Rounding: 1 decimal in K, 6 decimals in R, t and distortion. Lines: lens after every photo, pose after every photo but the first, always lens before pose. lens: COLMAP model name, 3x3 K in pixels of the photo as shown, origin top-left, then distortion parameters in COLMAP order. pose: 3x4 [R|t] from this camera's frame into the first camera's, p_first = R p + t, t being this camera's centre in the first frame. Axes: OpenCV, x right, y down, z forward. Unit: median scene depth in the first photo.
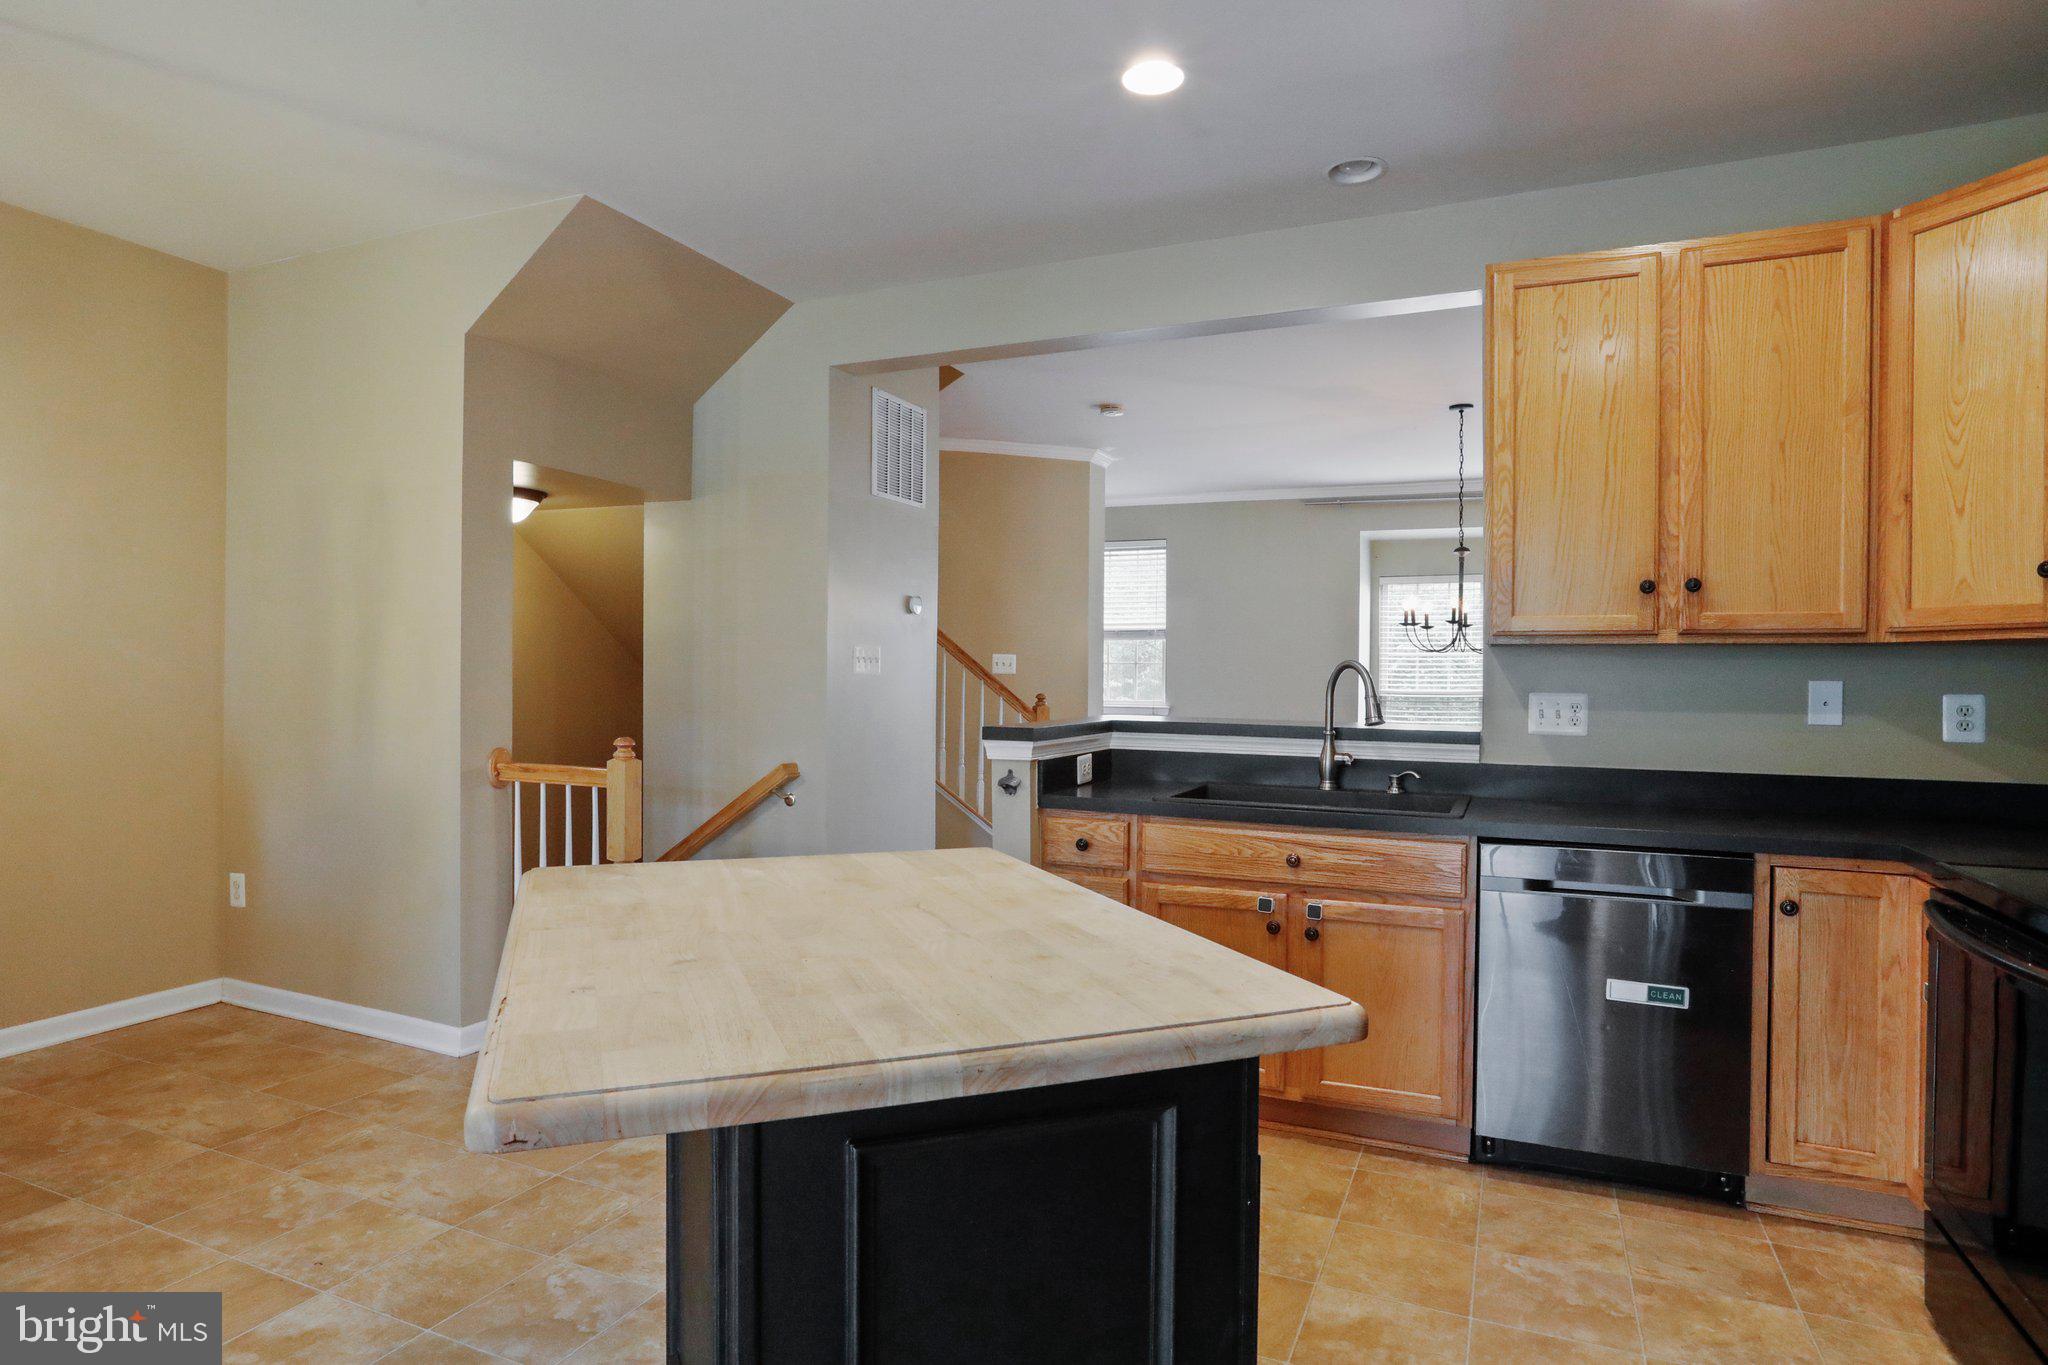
lens RADIAL K [[1142.7, 0, 1024.0], [0, 1142.7, 682.5], [0, 0, 1]] dist [-0.019593, 0.000256]
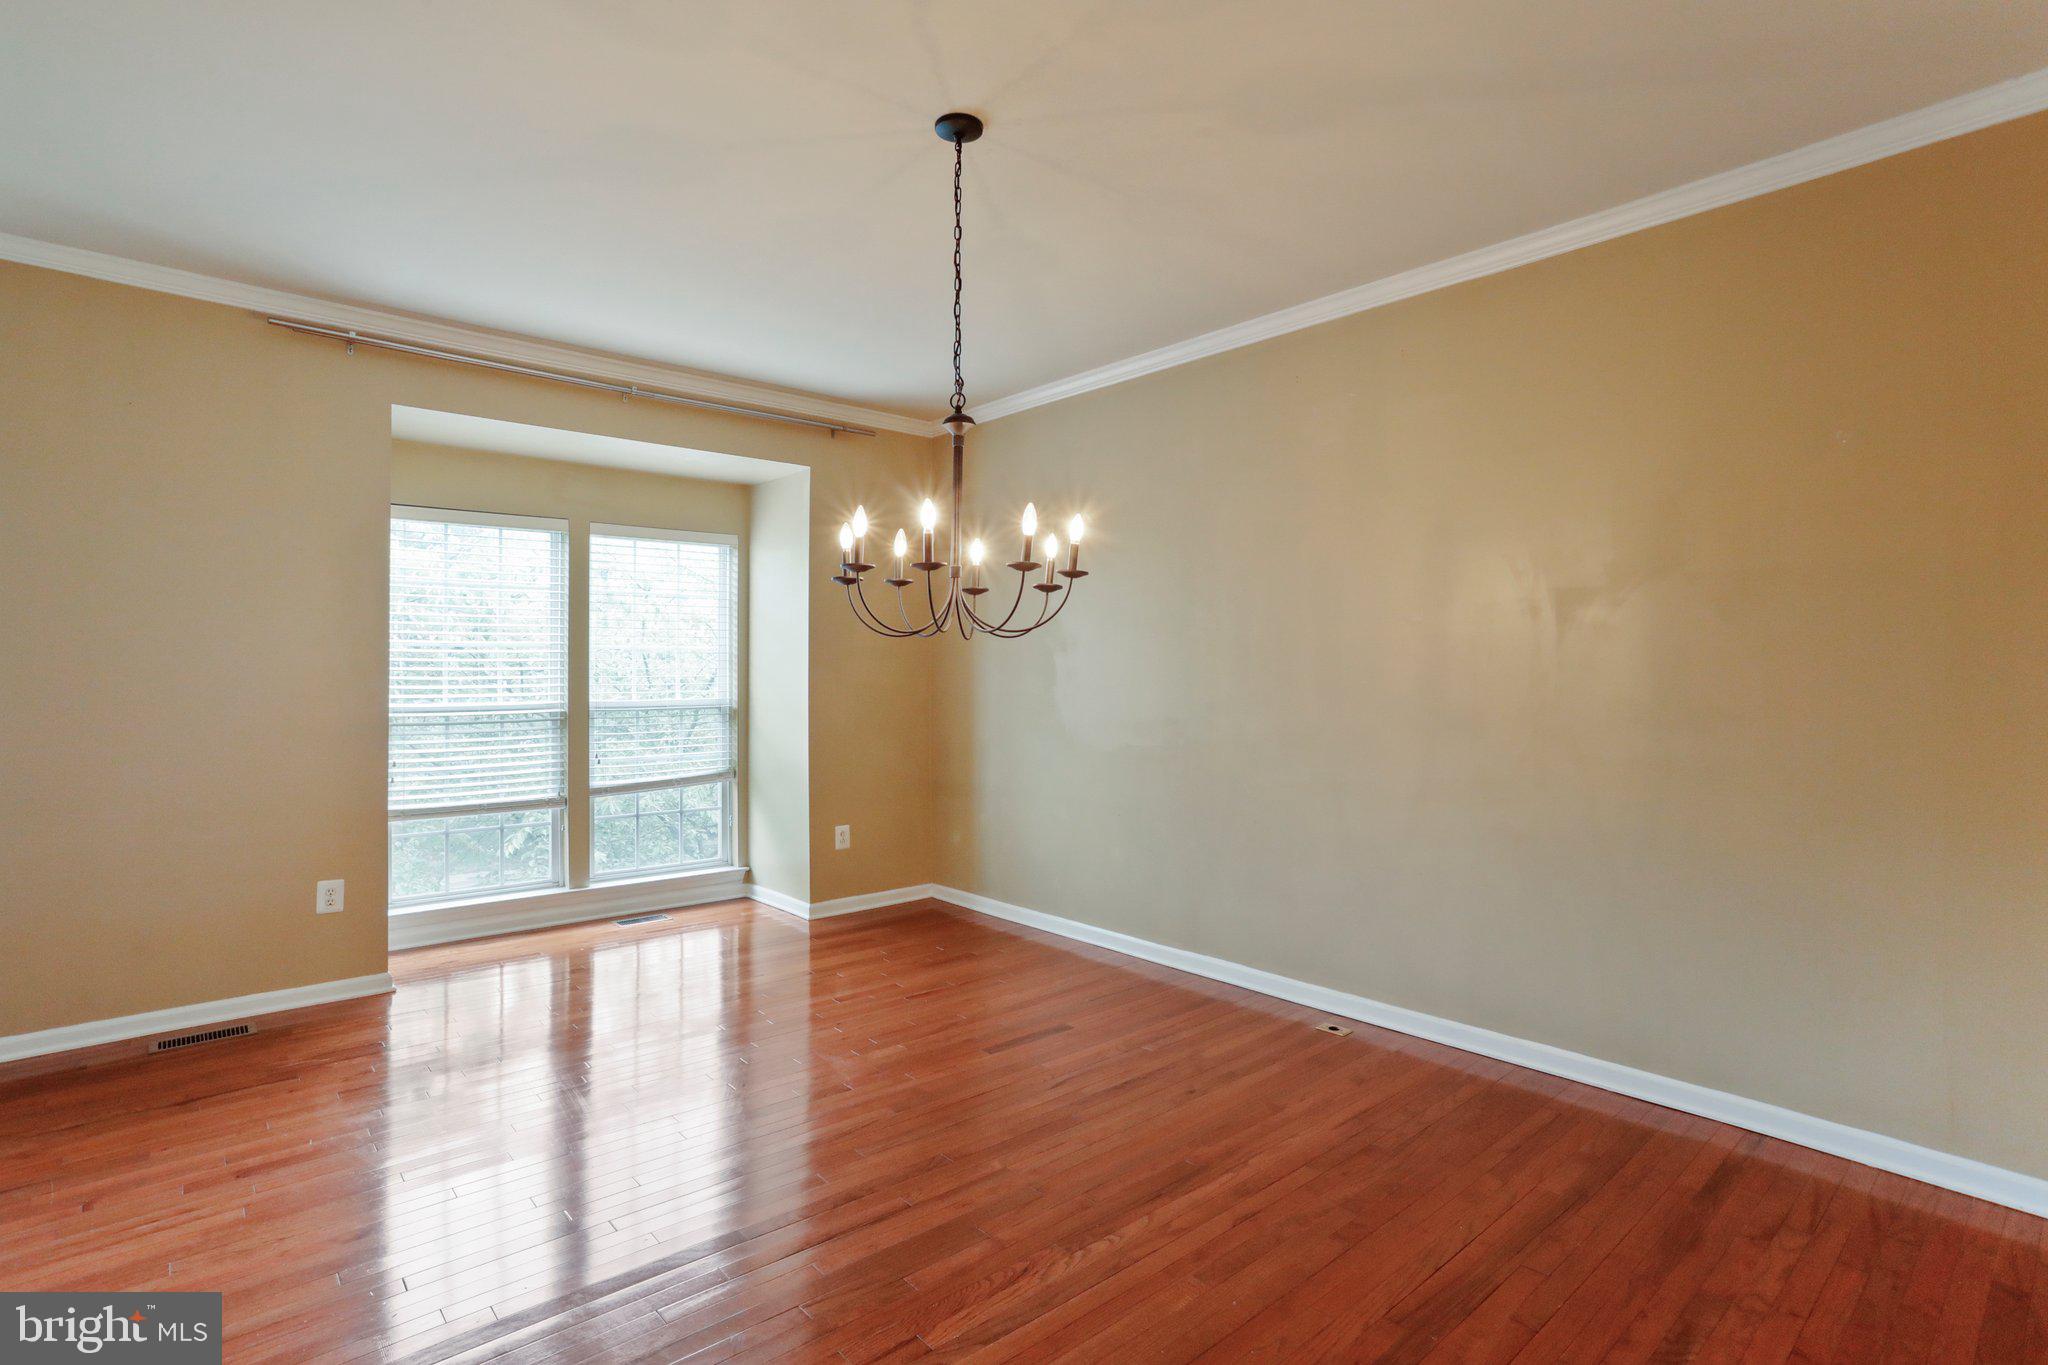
lens RADIAL K [[1017.2, 0, 1024.0], [0, 1017.2, 682.5], [0, 0, 1]] dist [-0.071026, 0.033713]
pose [[0.400265, -0.011654, 0.916325, 0.008783], [0.011597, 0.999903, 0.007651, -0.018398], [-0.916326, 0.007564, 0.400361, 1.501224]]
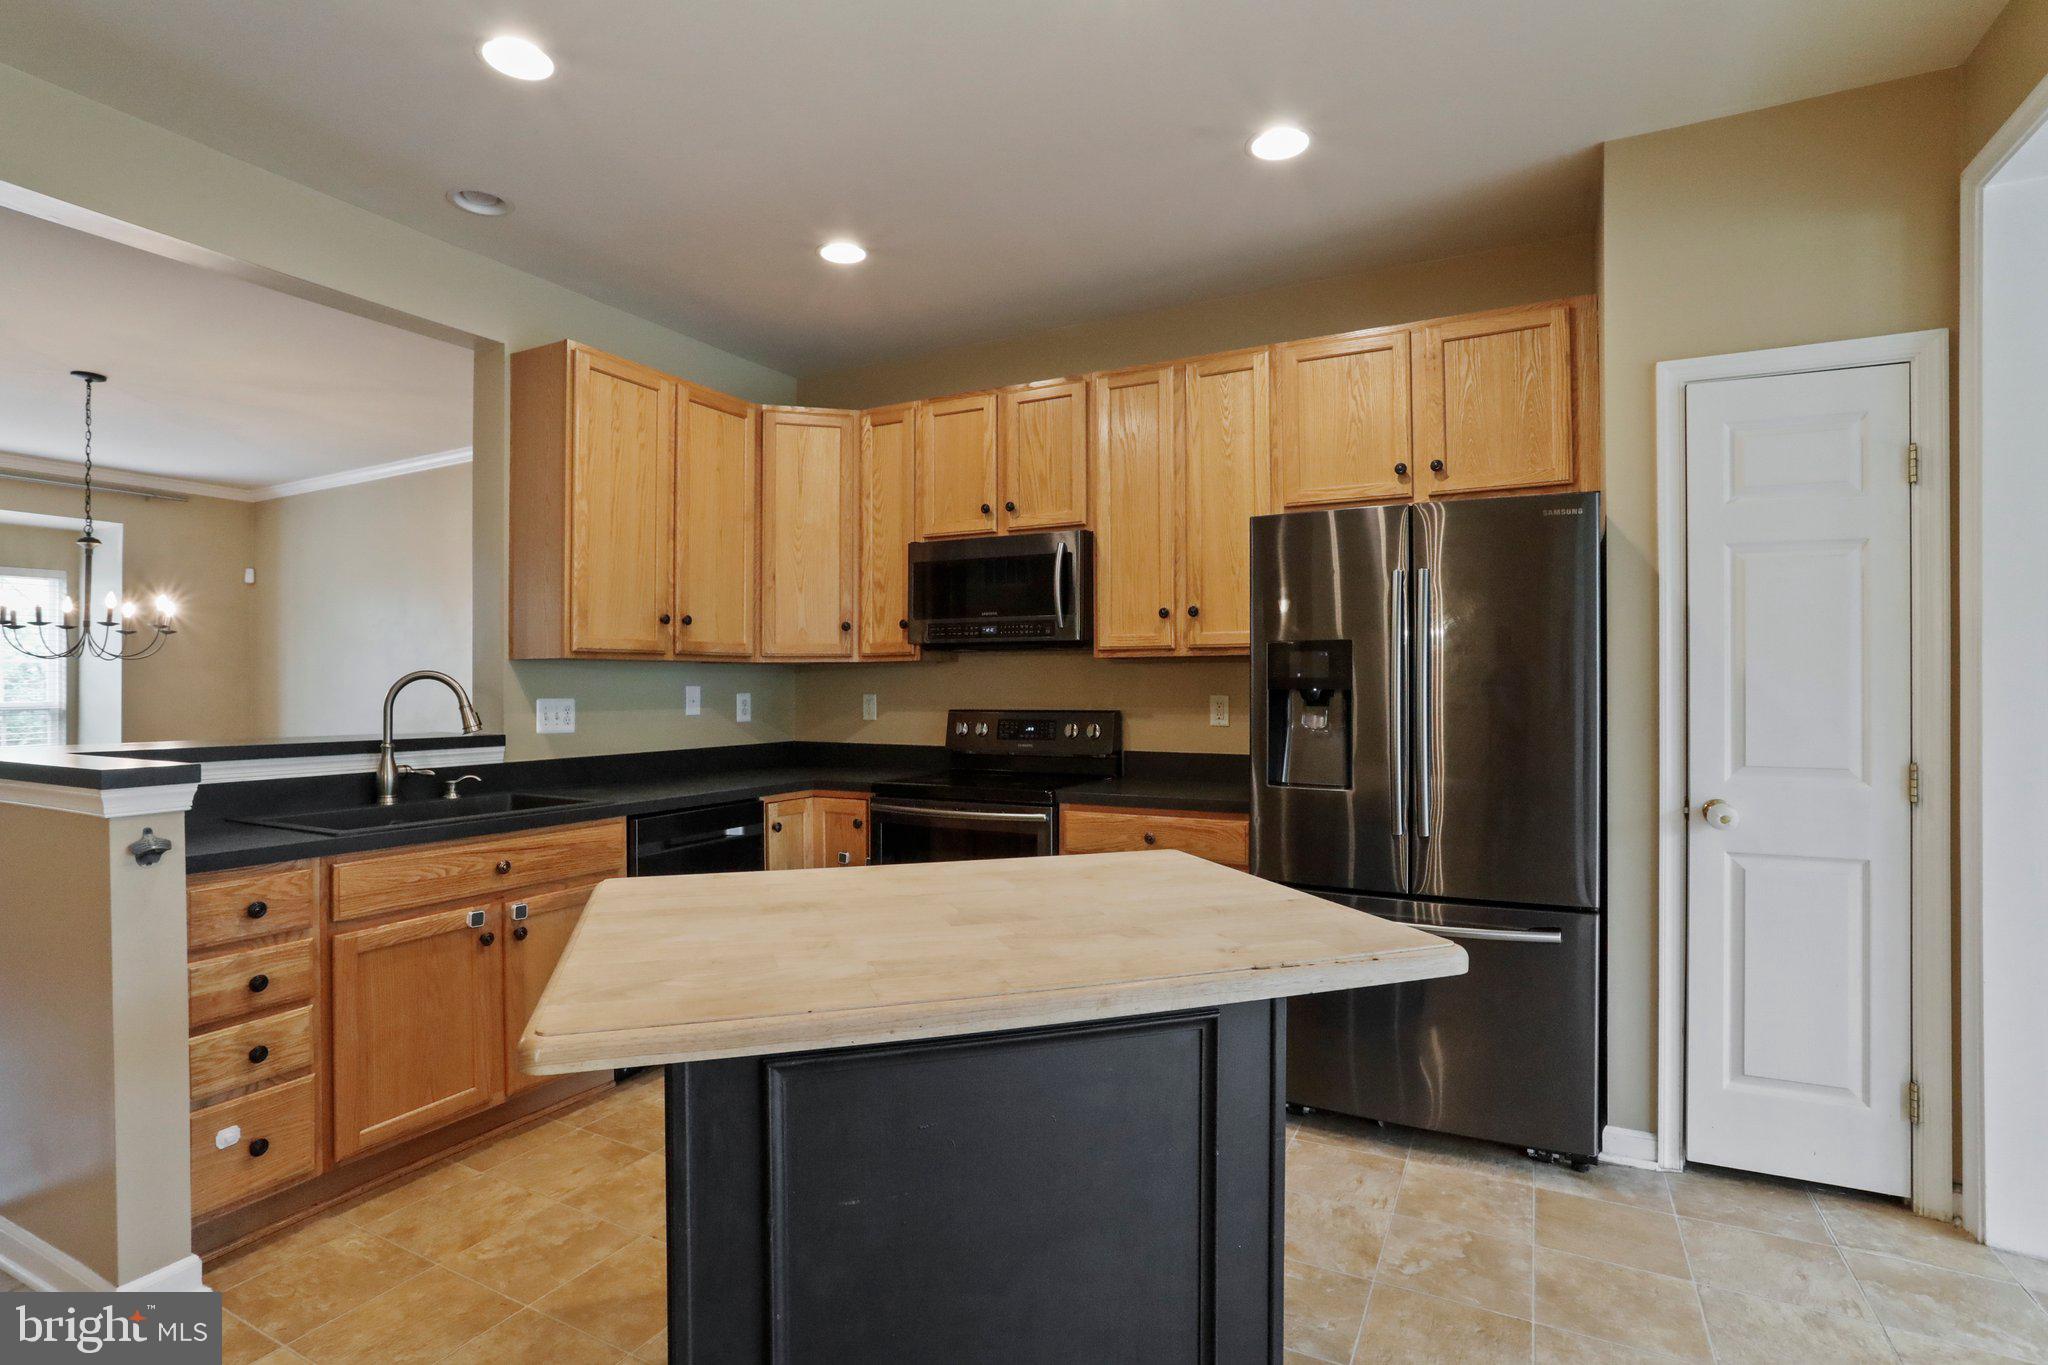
lens RADIAL K [[1017.2, 0, 1024.0], [0, 1017.2, 682.5], [0, 0, 1]] dist [-0.071026, 0.033713]
pose [[0.058666, -0.007121, 0.998252, -0.596122], [0.011448, 0.999914, 0.006460, -0.009540], [-0.998212, 0.011049, 0.058742, 0.457395]]
